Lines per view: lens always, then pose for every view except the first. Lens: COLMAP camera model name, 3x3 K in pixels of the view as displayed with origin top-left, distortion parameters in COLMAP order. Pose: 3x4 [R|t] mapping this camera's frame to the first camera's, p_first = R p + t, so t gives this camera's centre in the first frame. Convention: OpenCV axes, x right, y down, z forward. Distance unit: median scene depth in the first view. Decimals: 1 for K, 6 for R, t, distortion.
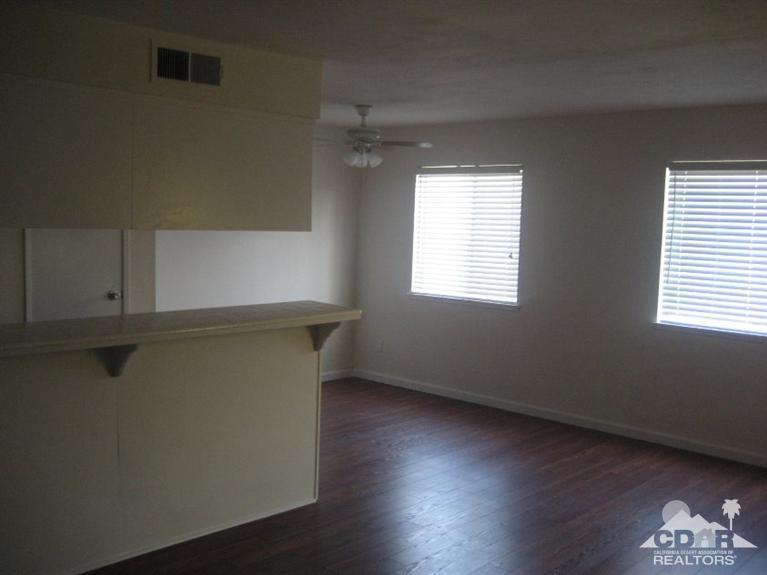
lens RADIAL K [[789.9, 0, 383.4], [0, 789.9, 287.1], [0, 0, 1]] dist [-0.012259, 0.000000]
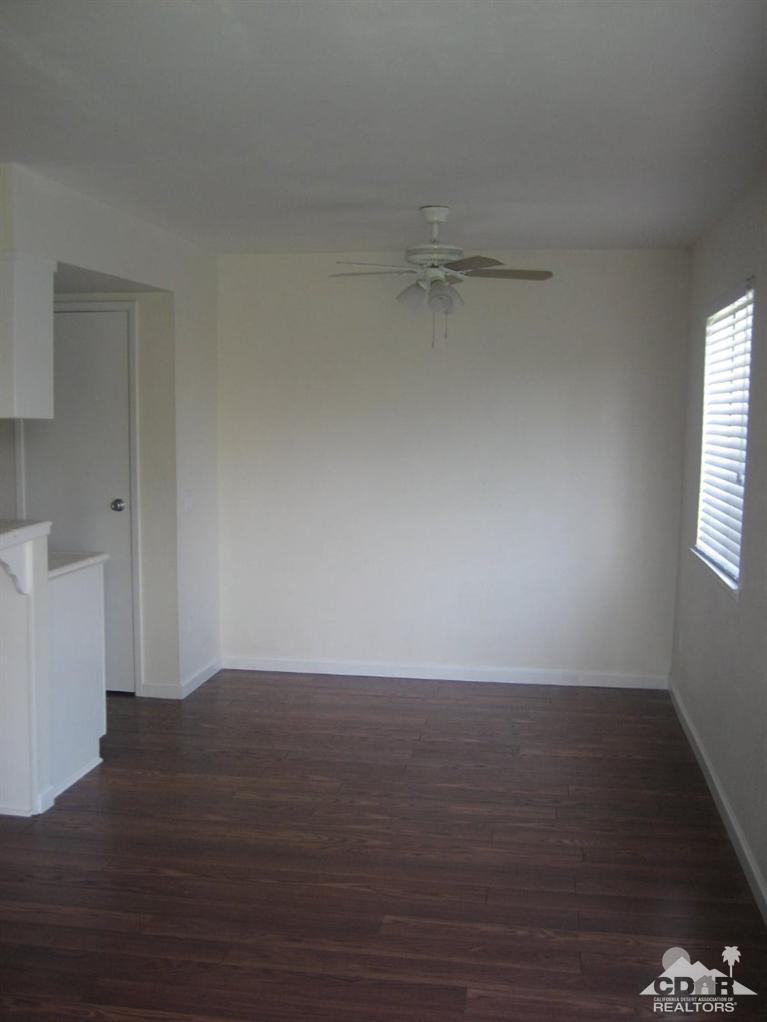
lens RADIAL K [[1052.5, 0, 383.6], [0, 1052.5, 511.3], [0, 0, 1]] dist [-0.012259, 0.000000]
pose [[0.575019, 0.062168, -0.815774, 0.668813], [-0.071043, 0.997137, 0.025913, -0.026610], [0.815050, 0.043055, 0.577789, 0.601587]]
